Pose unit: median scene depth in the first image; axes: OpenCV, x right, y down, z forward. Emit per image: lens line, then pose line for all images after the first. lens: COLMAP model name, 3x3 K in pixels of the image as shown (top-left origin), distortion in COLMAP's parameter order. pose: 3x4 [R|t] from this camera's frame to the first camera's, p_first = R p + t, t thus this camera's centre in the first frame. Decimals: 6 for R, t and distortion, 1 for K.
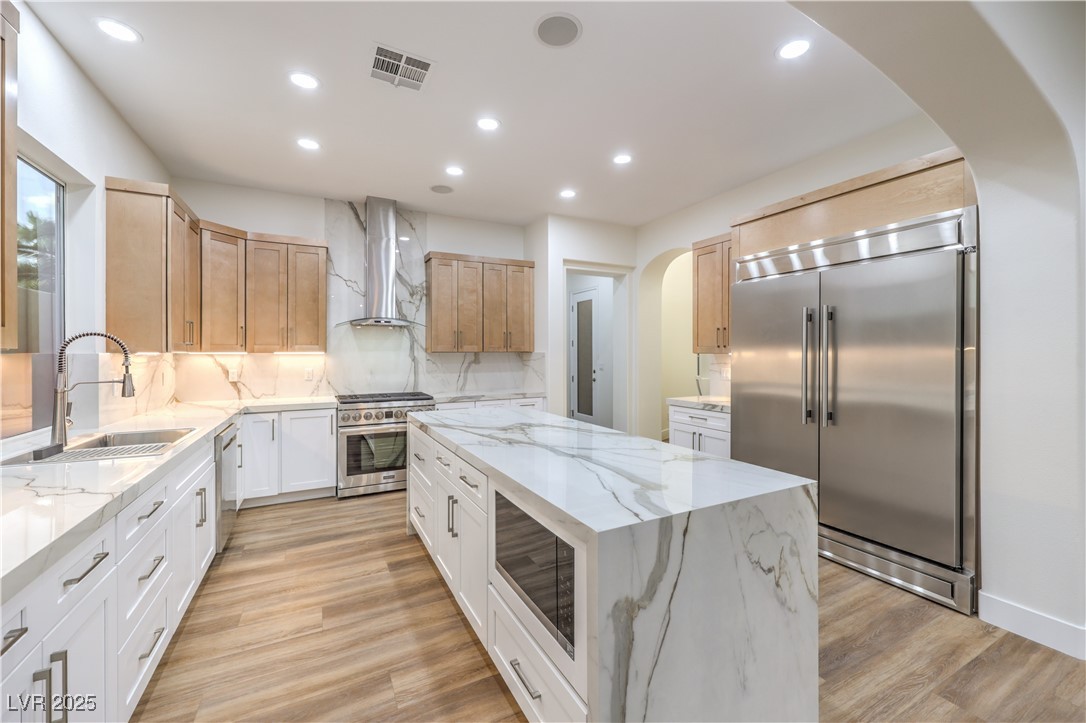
lens RADIAL K [[437.5, 0, 545.3], [0, 437.5, 352.5], [0, 0, 1]] dist [-0.001687, -0.000048]
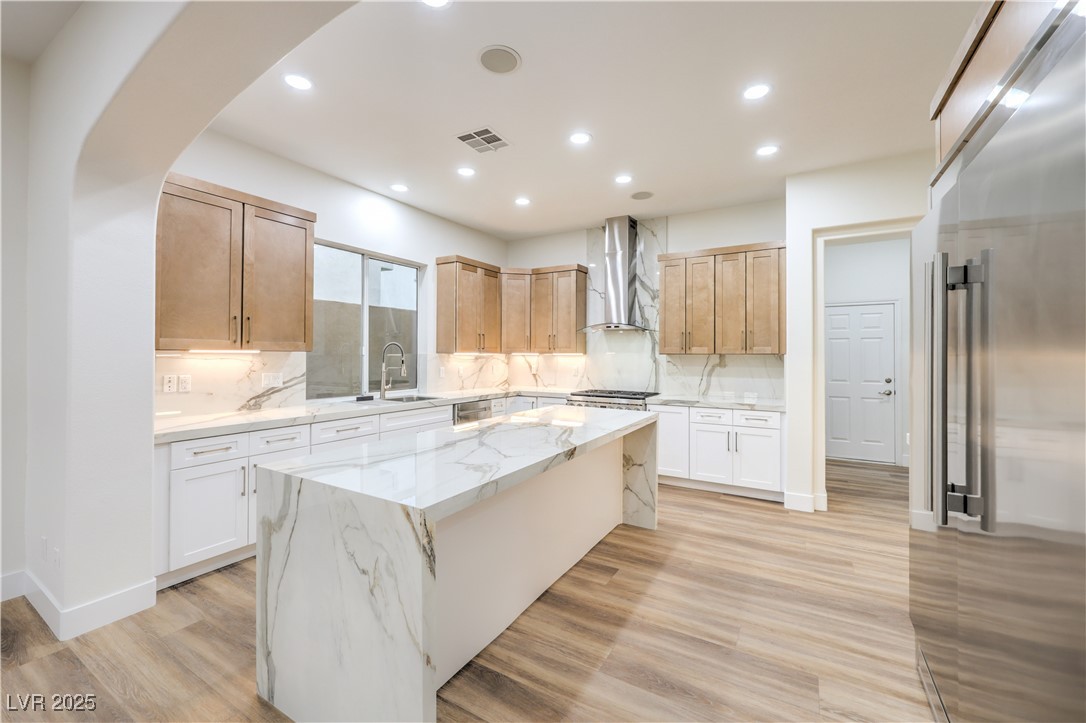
lens RADIAL K [[437.5, 0, 545.3], [0, 437.5, 352.5], [0, 0, 1]] dist [-0.001687, -0.000048]
pose [[0.527366, 0.001372, -0.849637, 0.620561], [-0.005325, 0.999984, -0.001691, -0.001546], [0.849621, 0.005416, 0.527365, 0.322699]]
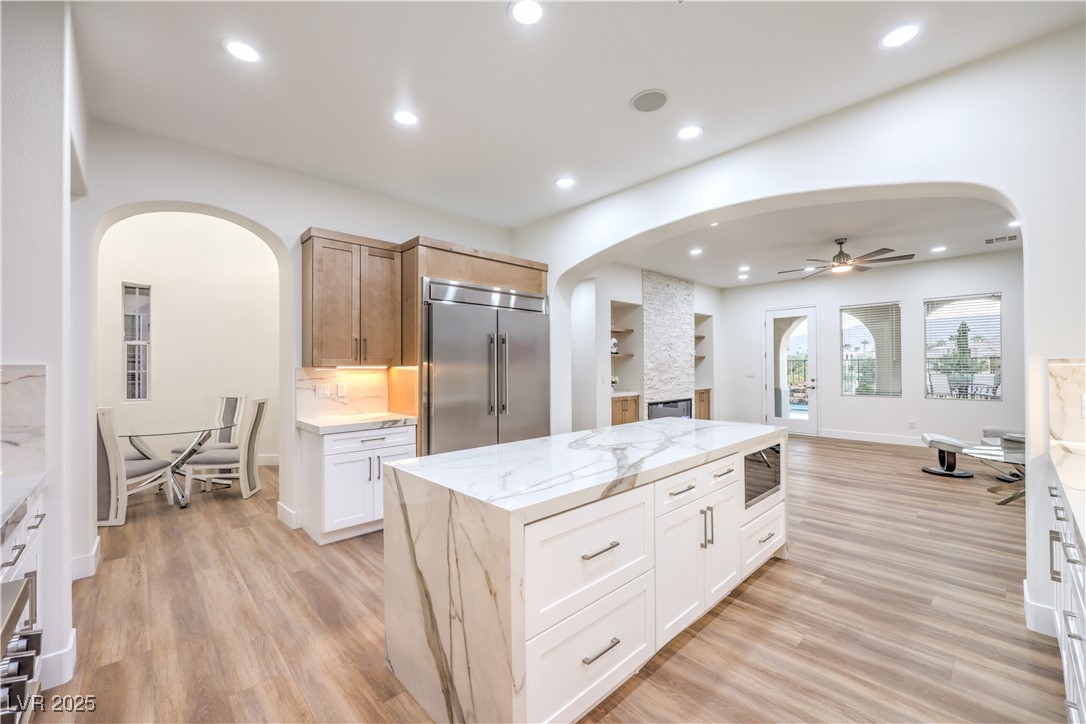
lens RADIAL K [[438.0, 0, 544.8], [0, 438.0, 365.8], [0, 0, 1]] dist [0.001705, 0.000283]
pose [[-0.274399, 0.004858, 0.961604, -0.654238], [0.005583, 0.999978, -0.003459, 0.005898], [-0.961600, 0.004420, -0.274420, 0.997062]]
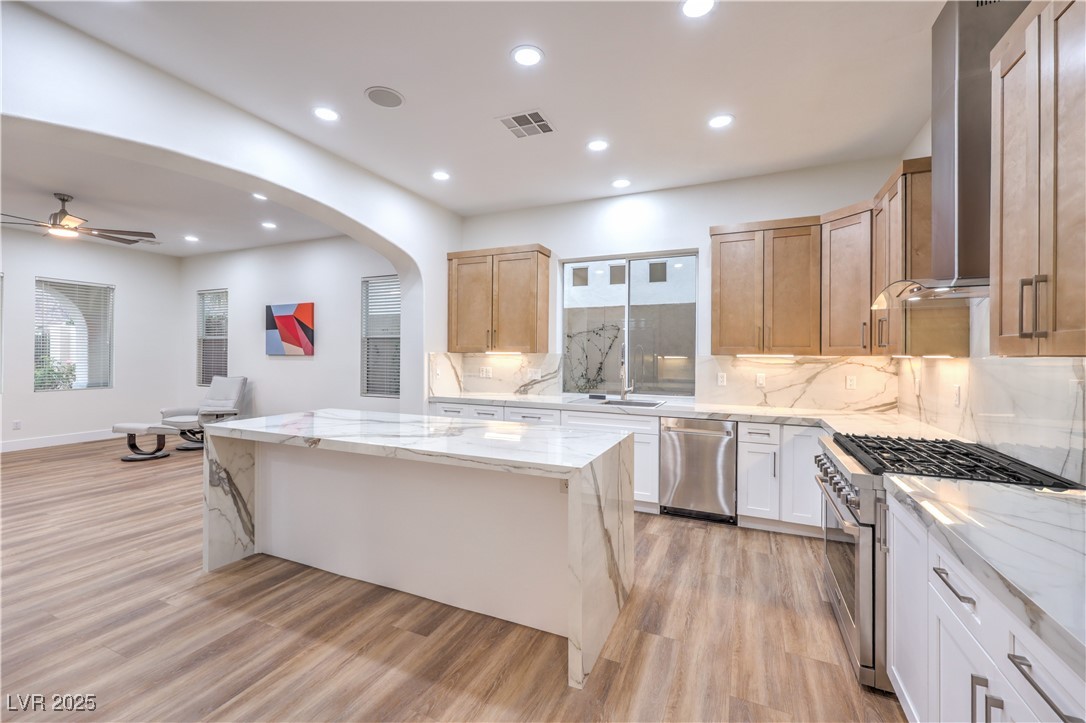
lens RADIAL K [[444.9, 0, 548.2], [0, 444.9, 353.9], [0, 0, 1]] dist [-0.005461, -0.000555]
pose [[-0.779681, -0.005530, -0.626152, 0.279100], [-0.005818, 0.999982, -0.001588, 0.002273], [0.626150, 0.002405, -0.779699, 1.404873]]
